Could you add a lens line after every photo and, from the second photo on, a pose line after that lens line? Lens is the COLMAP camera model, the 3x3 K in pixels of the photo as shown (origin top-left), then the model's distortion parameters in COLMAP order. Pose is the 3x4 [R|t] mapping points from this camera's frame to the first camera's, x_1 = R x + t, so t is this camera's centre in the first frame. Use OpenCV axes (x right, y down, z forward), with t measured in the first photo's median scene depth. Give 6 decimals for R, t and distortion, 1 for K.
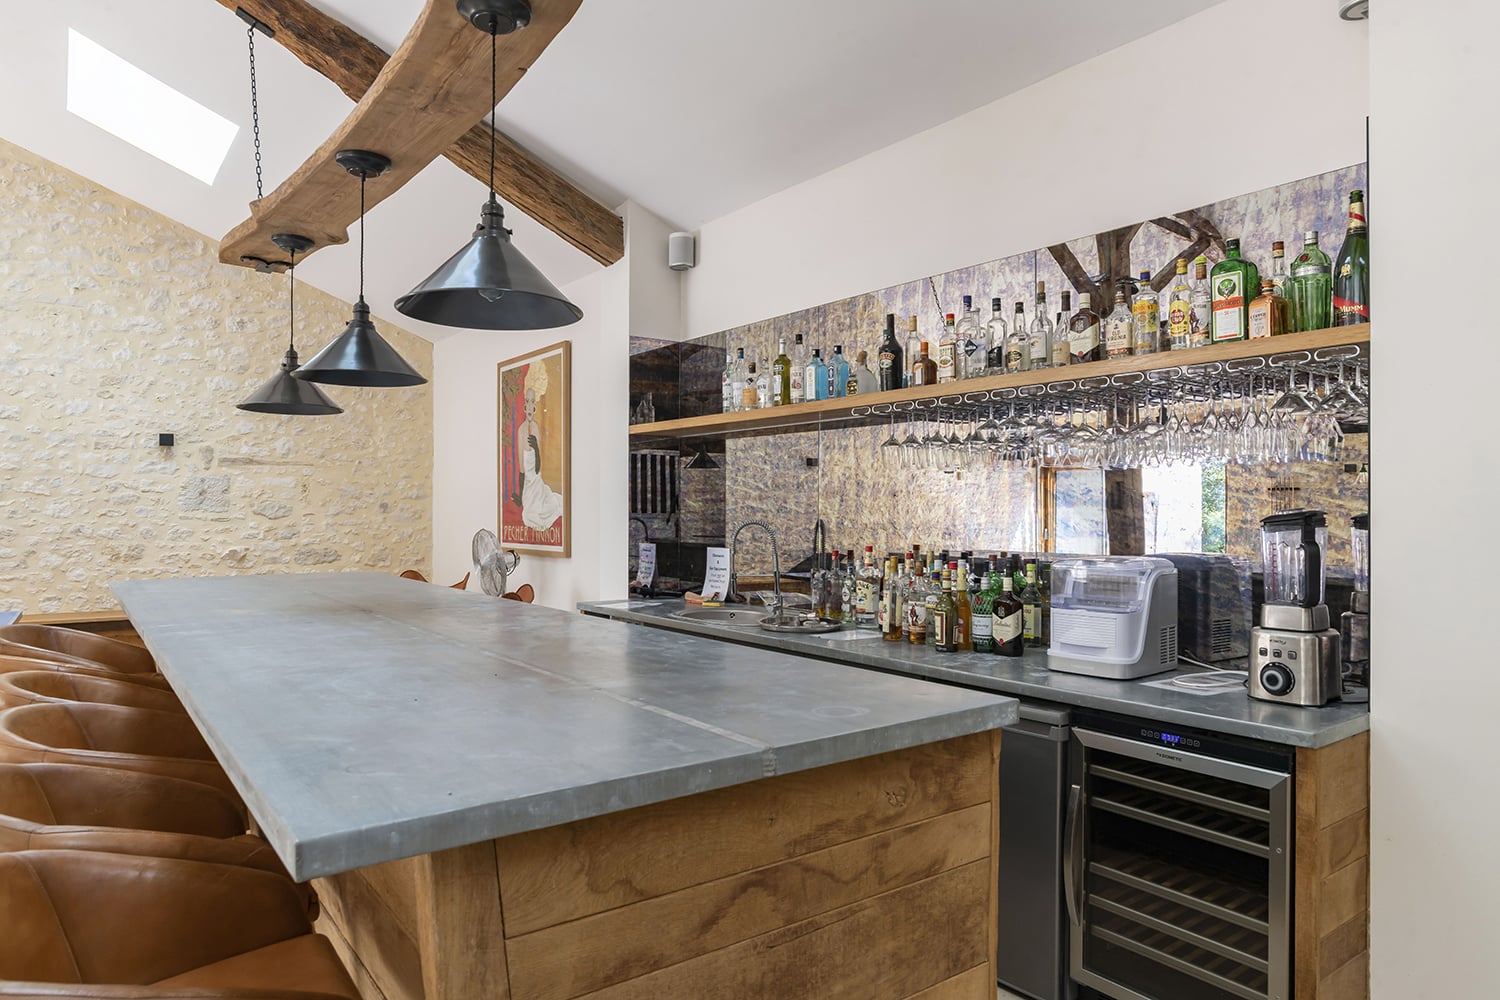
lens RADIAL K [[891.1, 0, 747.2], [0, 891.1, 506.6], [0, 0, 1]] dist [-0.037692, 0.024706]
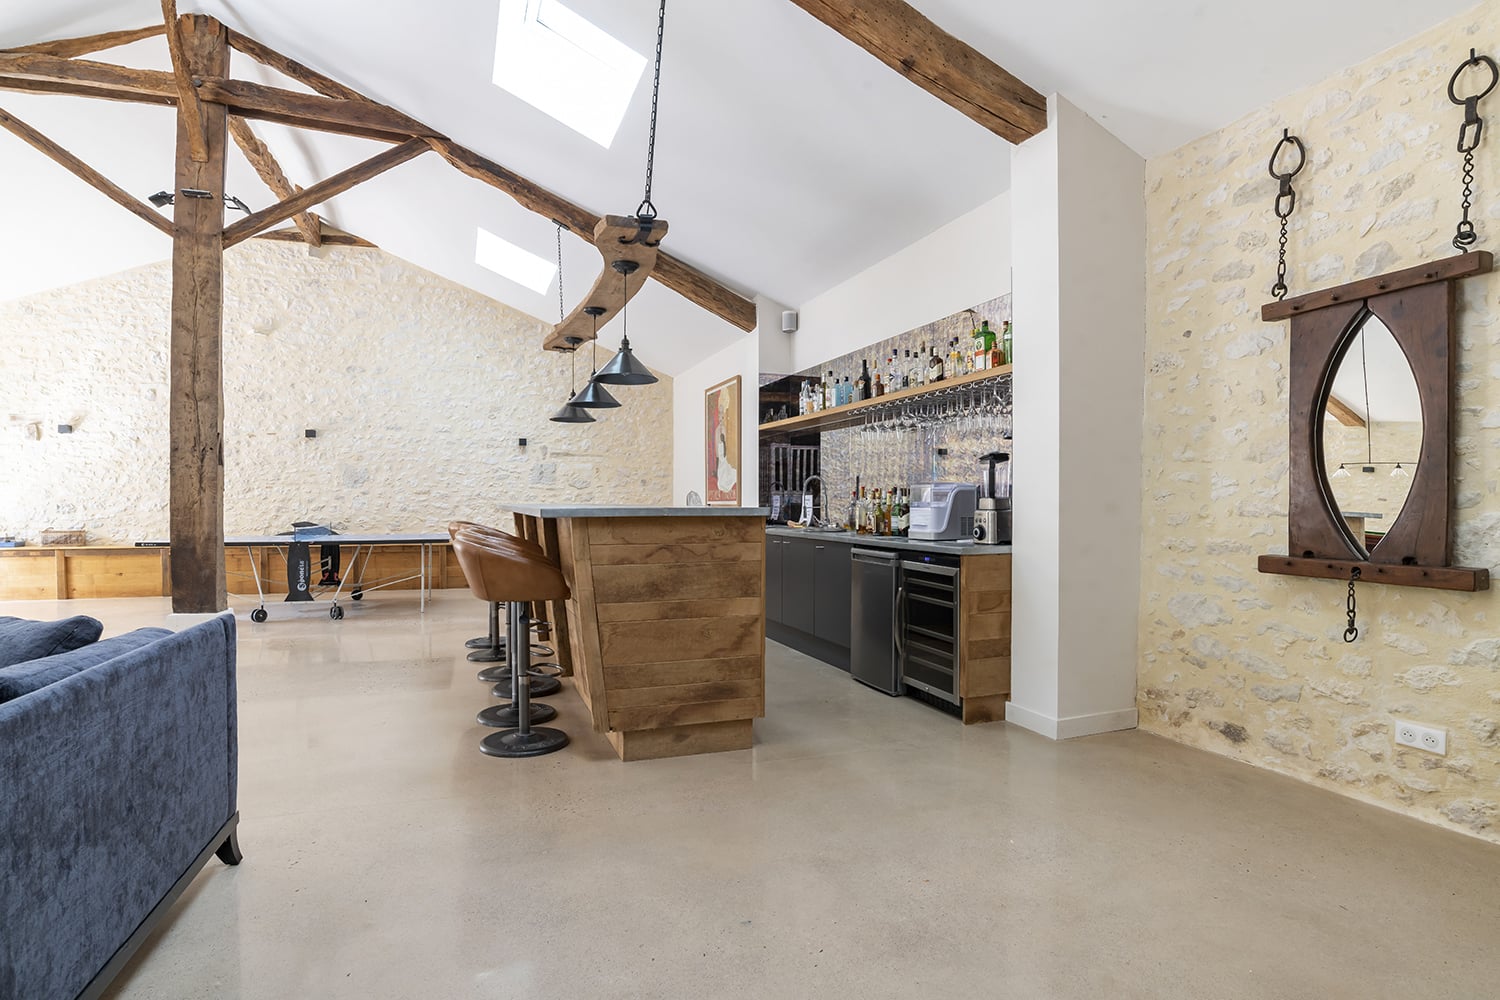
lens RADIAL K [[754.2, 0, 766.9], [0, 754.2, 502.4], [0, 0, 1]] dist [-0.047943, 0.017840]
pose [[0.963275, -0.000465, -0.268516, 0.347433], [0.001310, 0.999995, 0.002968, 0.068825], [0.268514, -0.003211, 0.963271, -0.509722]]
